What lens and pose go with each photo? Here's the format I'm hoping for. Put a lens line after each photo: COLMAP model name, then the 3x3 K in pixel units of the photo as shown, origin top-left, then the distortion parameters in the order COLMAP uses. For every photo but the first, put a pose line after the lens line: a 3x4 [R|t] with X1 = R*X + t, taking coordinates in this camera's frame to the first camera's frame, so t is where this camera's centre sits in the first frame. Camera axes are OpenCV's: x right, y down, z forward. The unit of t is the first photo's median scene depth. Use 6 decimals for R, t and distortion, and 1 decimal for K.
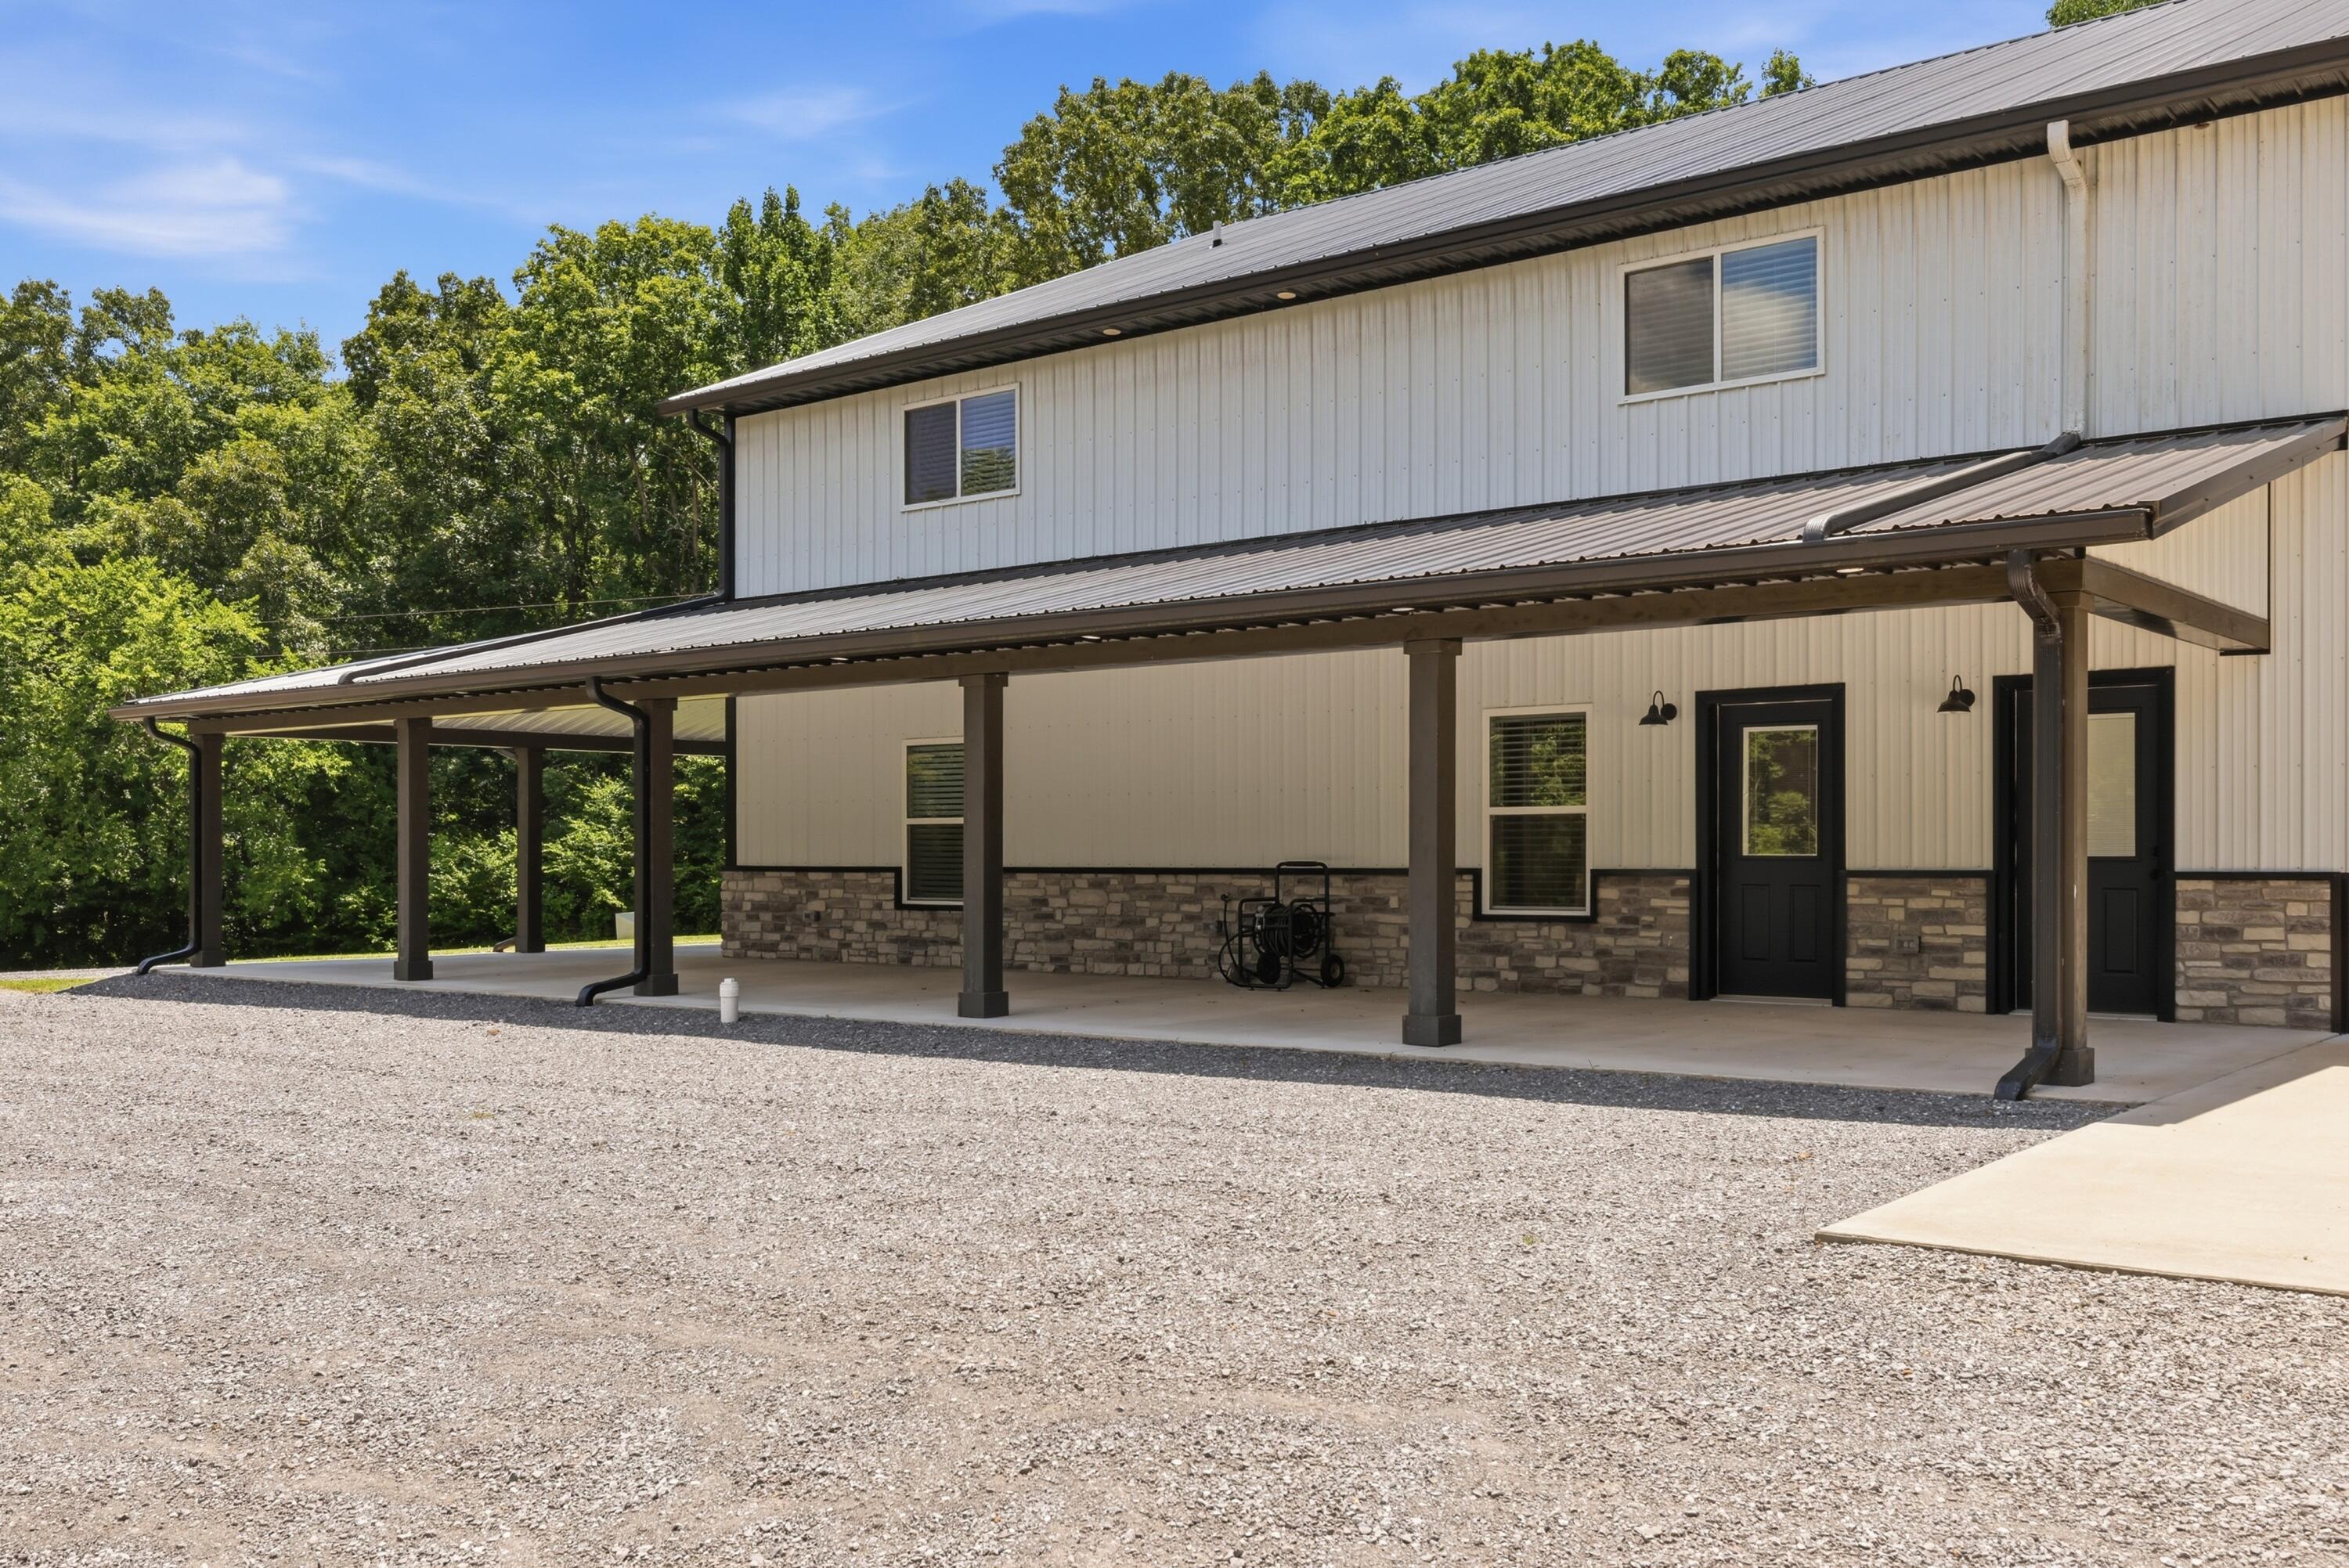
lens RADIAL K [[2122.3, 0, 1174.5], [0, 2122.3, 784.0], [0, 0, 1]] dist [0.014415, 0.007336]
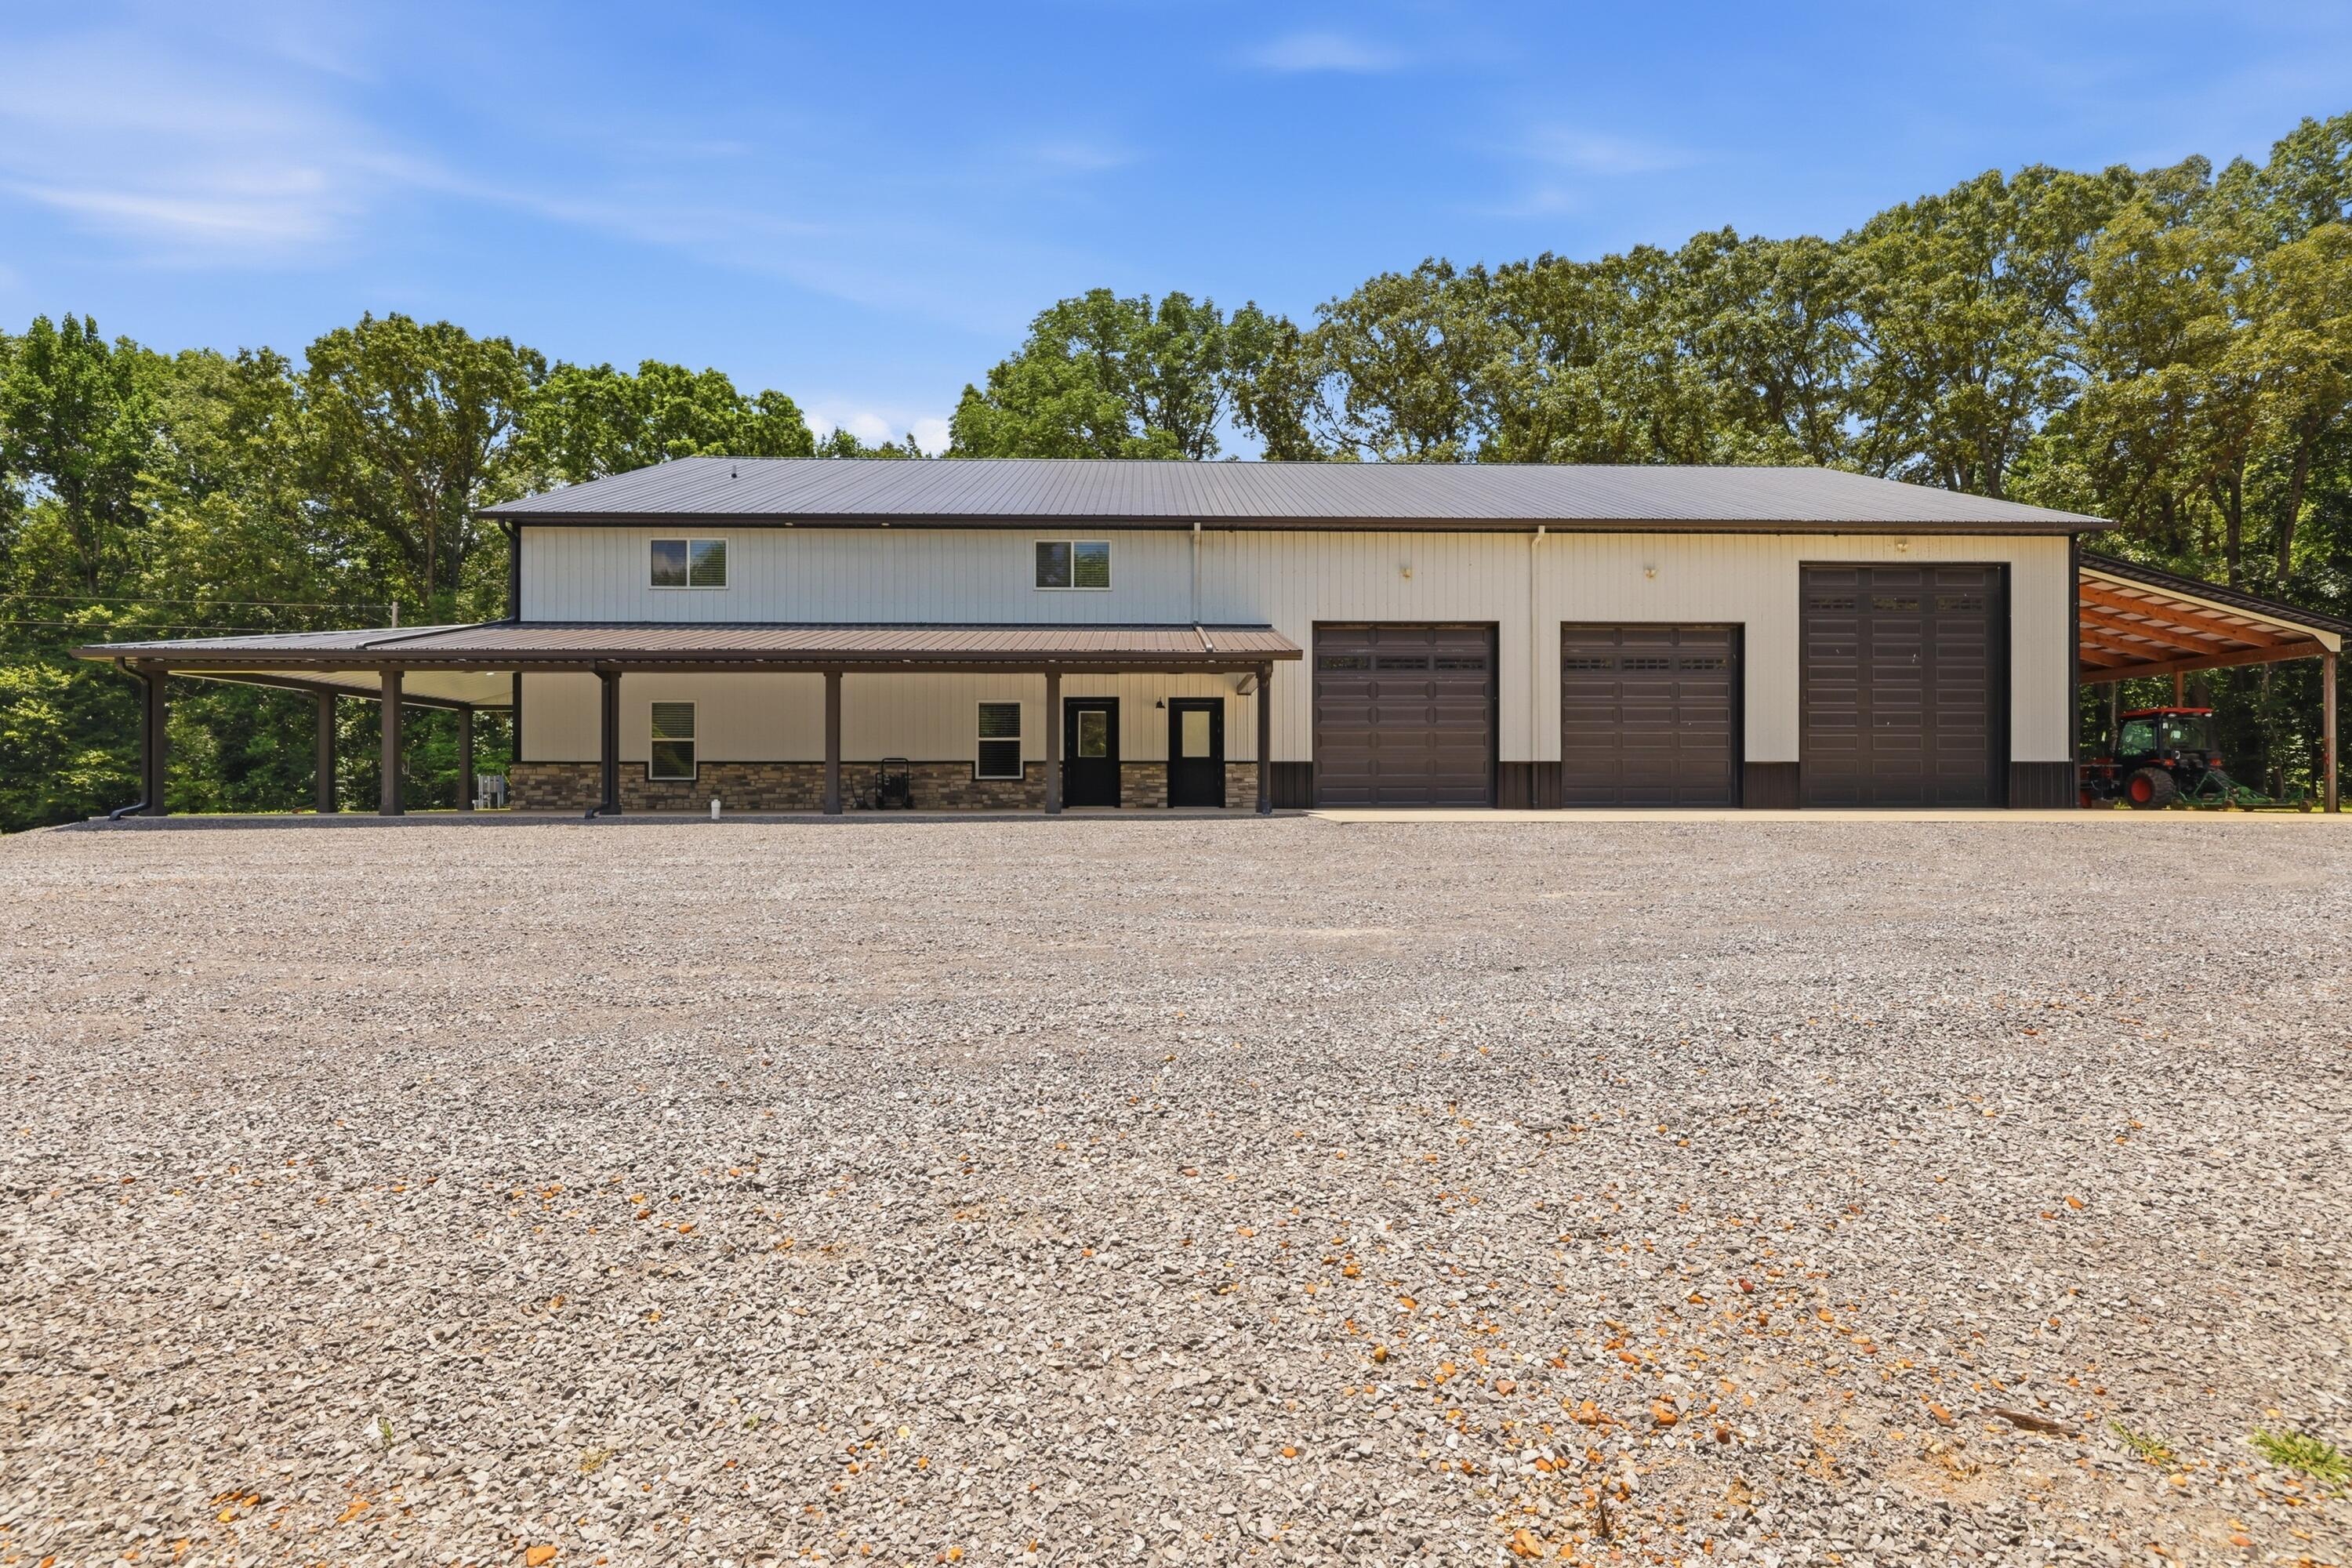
lens RADIAL K [[1014.0, 0, 1176.0], [0, 1014.0, 784.0], [0, 0, 1]] dist [-0.001287, 0.000214]
pose [[0.770213, 0.001533, 0.637785, -0.359535], [-0.022303, 0.999450, 0.024531, 0.024790], [-0.637397, -0.033118, 0.769823, -0.089125]]
